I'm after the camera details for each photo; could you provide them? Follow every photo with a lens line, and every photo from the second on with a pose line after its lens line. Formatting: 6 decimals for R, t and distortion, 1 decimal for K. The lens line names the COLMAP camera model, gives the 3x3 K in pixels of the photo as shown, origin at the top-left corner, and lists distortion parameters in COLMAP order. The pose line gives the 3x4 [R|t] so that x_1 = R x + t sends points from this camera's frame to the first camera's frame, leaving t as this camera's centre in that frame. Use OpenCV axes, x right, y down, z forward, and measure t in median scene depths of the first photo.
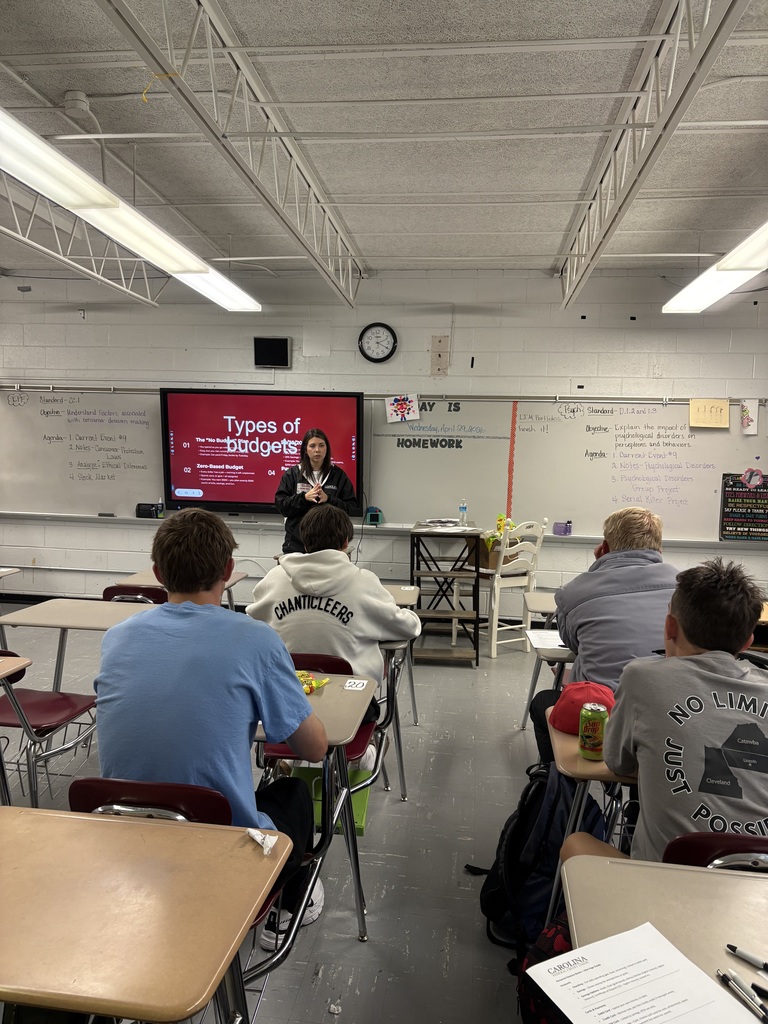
lens RADIAL K [[772.3, 0, 387.1], [0, 772.3, 513.6], [0, 0, 1]] dist [-0.072012, -0.000836]
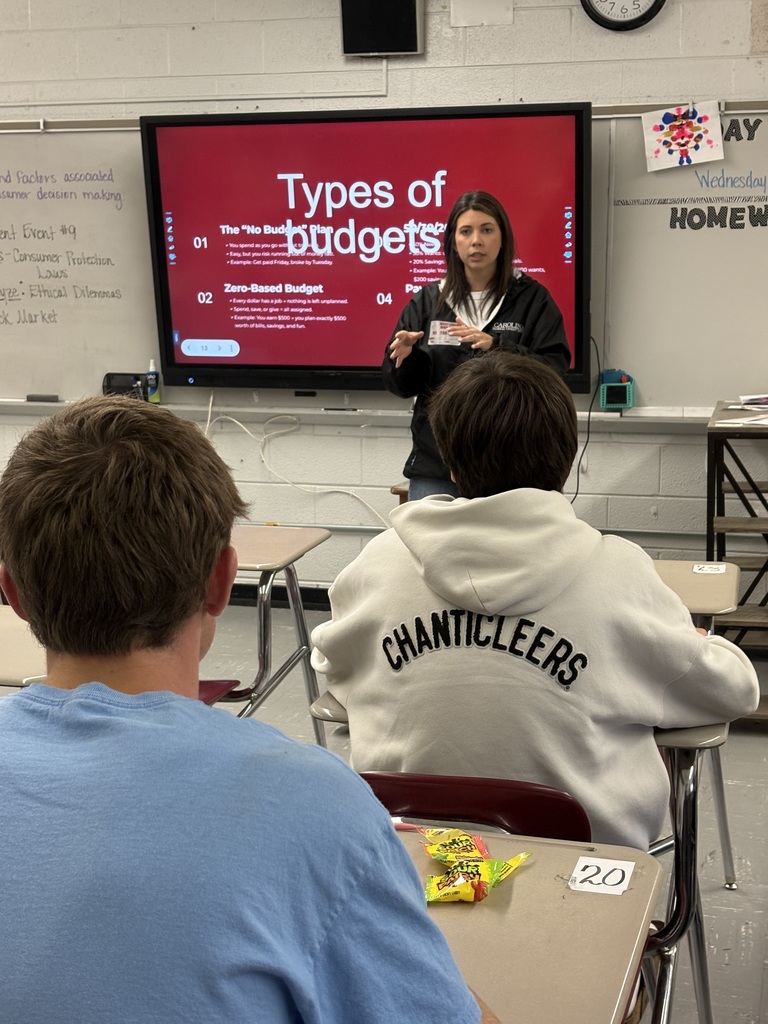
lens RADIAL K [[1547.5, 0, 390.4], [0, 1547.5, 517.3], [0, 0, 1]] dist [0.129092, 0.000000]
pose [[0.988056, -0.007975, -0.153889, -0.009349], [0.021235, 0.996179, 0.084714, -0.002736], [0.152626, -0.086970, 0.984450, 0.106514]]
